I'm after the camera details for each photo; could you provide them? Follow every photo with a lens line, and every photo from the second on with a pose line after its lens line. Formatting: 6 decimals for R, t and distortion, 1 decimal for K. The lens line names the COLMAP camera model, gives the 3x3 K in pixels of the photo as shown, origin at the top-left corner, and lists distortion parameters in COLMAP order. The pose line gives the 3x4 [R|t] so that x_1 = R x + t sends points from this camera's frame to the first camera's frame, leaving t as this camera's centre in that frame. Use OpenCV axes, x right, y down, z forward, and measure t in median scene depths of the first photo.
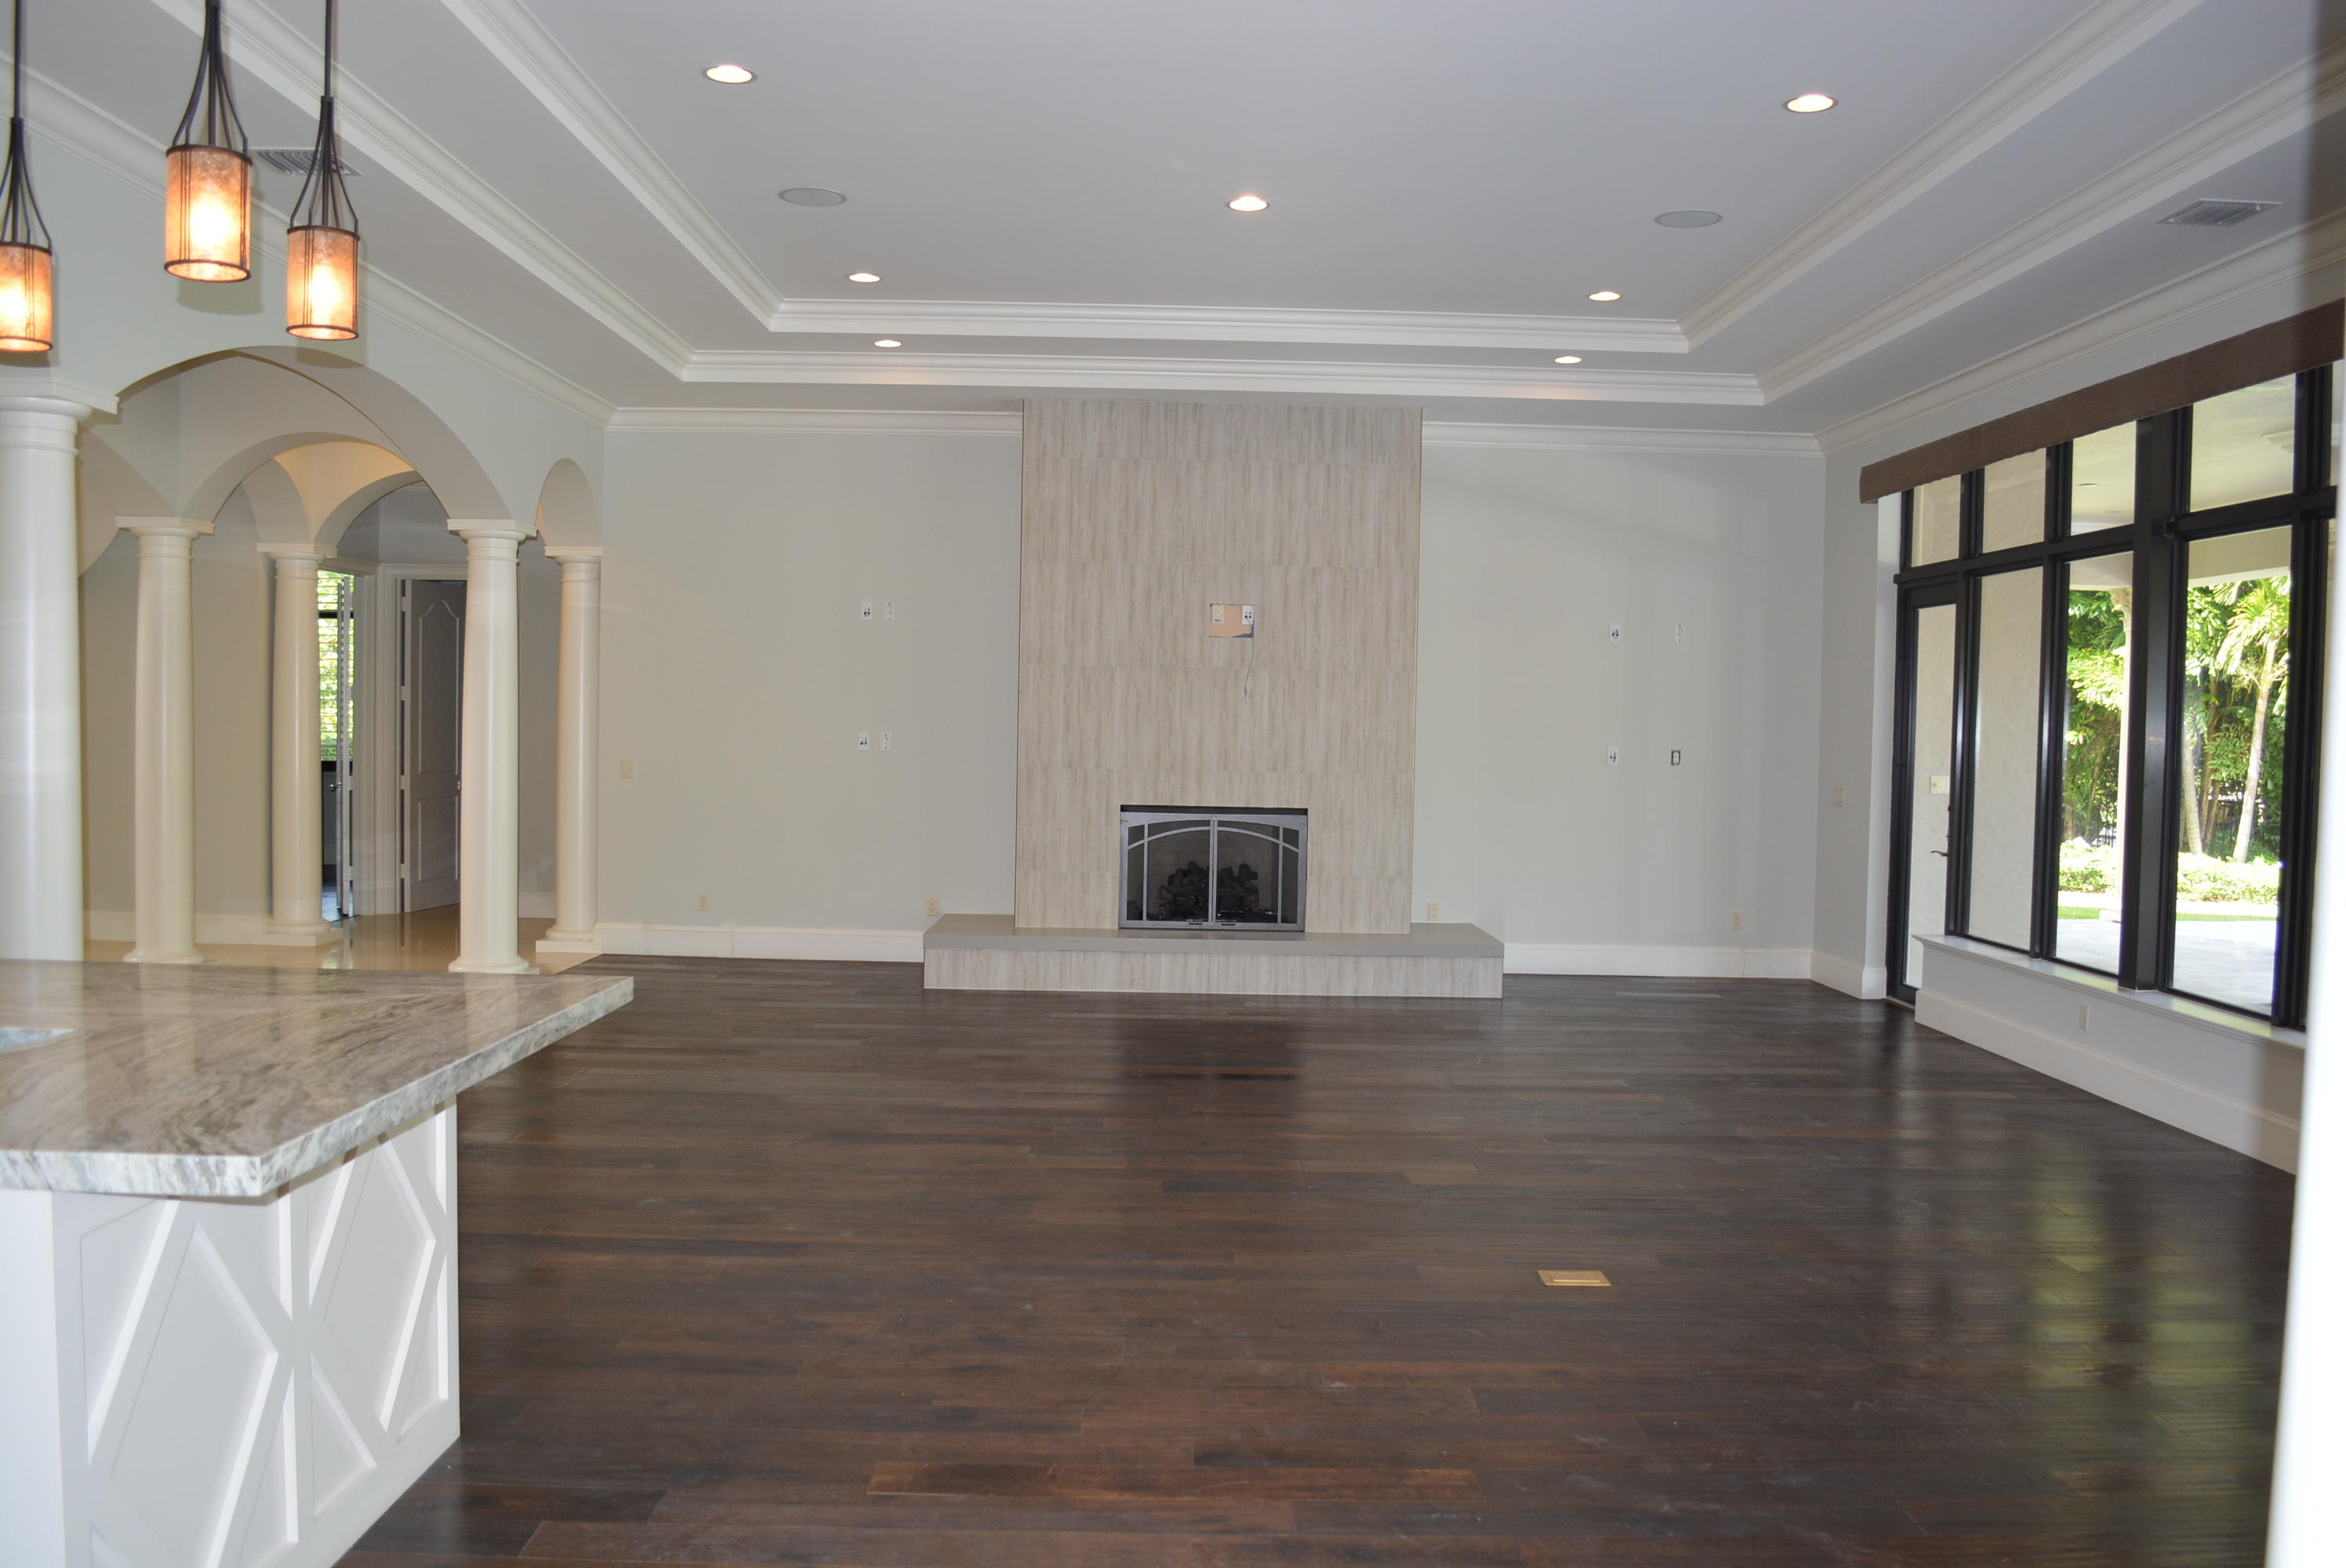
lens RADIAL K [[1846.9, 0, 1181.3], [0, 1846.9, 788.8], [0, 0, 1]] dist [-0.081964, 0.014567]
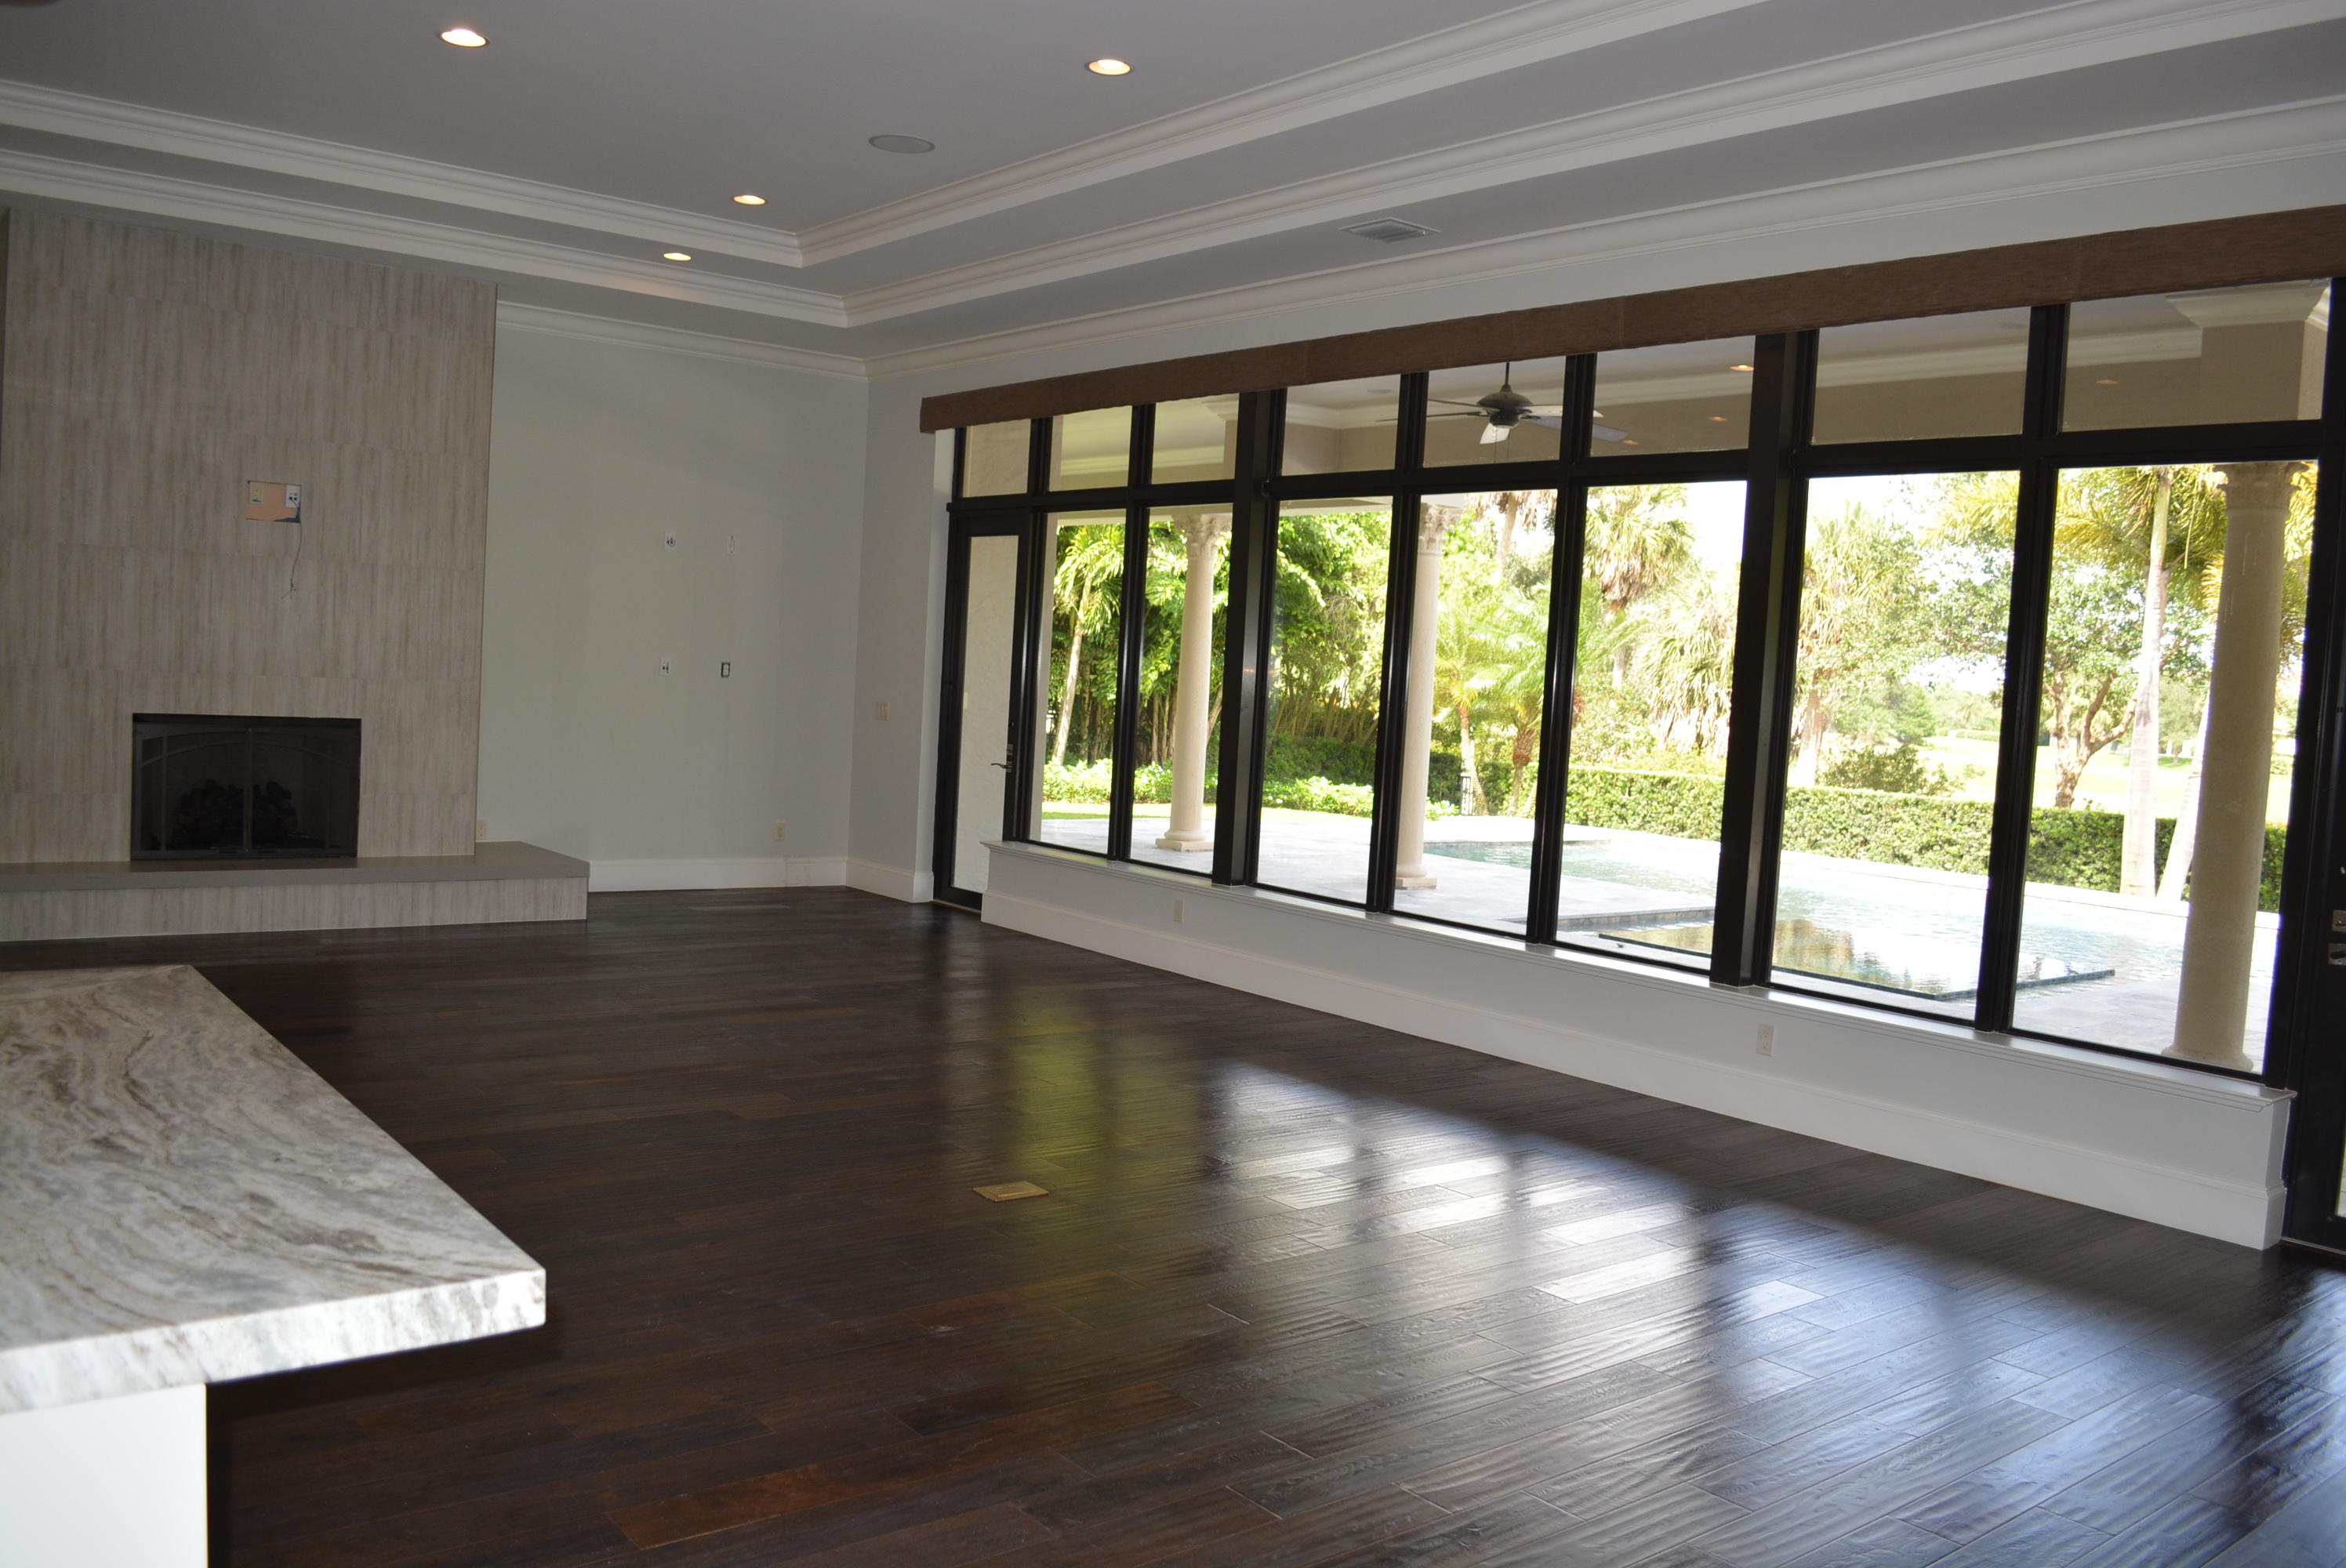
lens RADIAL K [[1846.9, 0, 1176.7], [0, 1846.9, 786.6], [0, 0, 1]] dist [-0.081964, 0.014567]
pose [[0.789910, -0.013750, 0.613068, -0.160555], [-0.018527, 0.998757, 0.046271, -0.004642], [-0.612943, -0.047909, 0.788674, 0.063795]]
